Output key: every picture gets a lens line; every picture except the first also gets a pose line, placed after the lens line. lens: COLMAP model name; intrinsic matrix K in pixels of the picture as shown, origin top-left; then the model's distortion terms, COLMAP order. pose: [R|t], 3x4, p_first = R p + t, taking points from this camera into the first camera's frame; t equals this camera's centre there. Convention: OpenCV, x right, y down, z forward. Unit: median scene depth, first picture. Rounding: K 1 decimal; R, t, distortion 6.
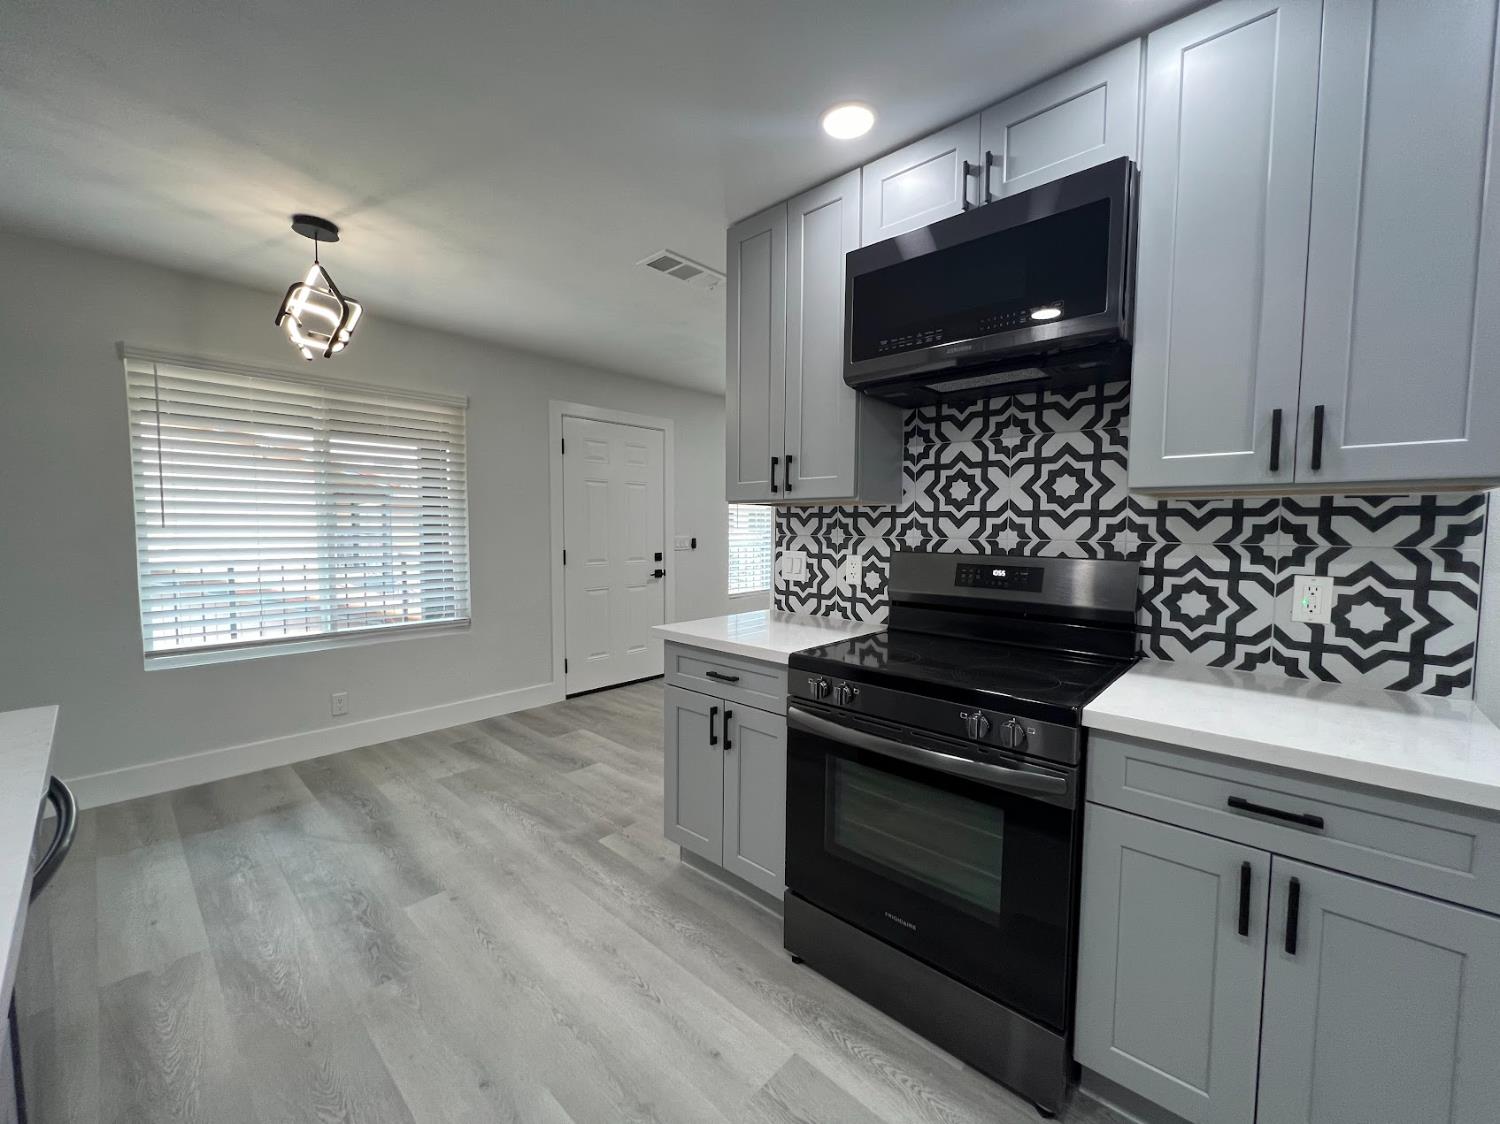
lens RADIAL K [[601.9, 0, 752.6], [0, 601.9, 564.3], [0, 0, 1]] dist [-0.002476, 0.000947]
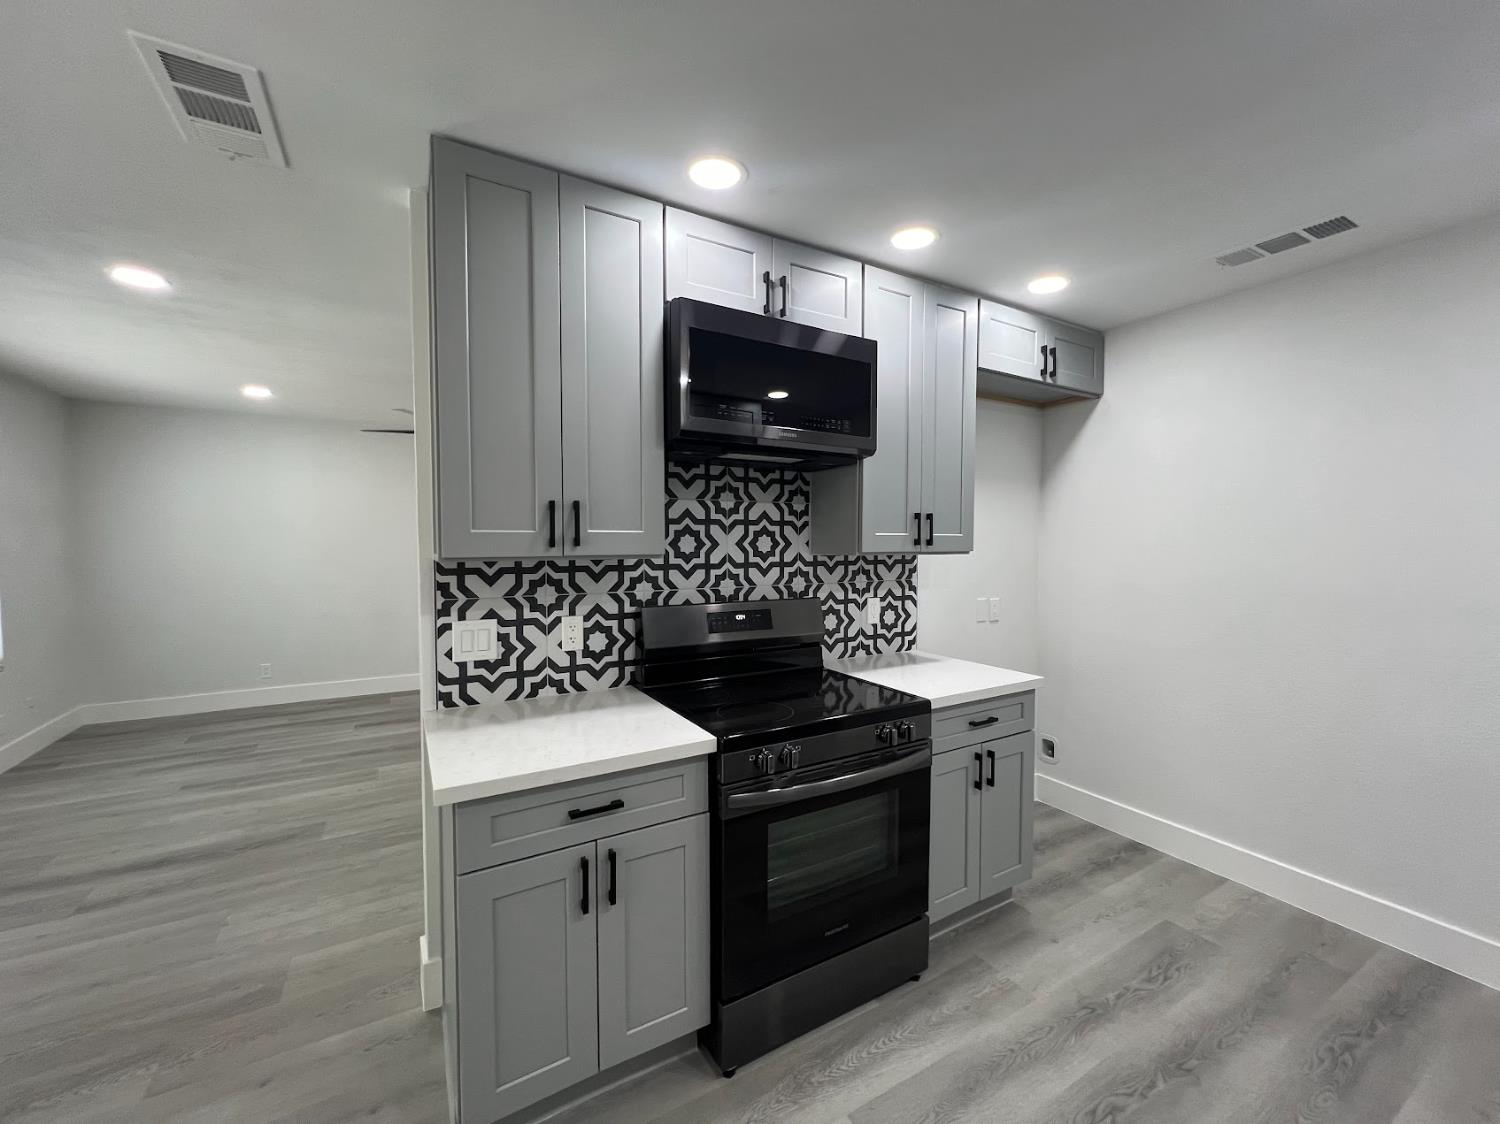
lens RADIAL K [[601.9, 0, 753.2], [0, 601.9, 563.8], [0, 0, 1]] dist [-0.002476, 0.000947]
pose [[0.299571, -0.045021, 0.953011, -0.606598], [0.061290, 0.997731, 0.027868, -0.105064], [-0.952103, 0.050061, 0.301651, 0.535182]]
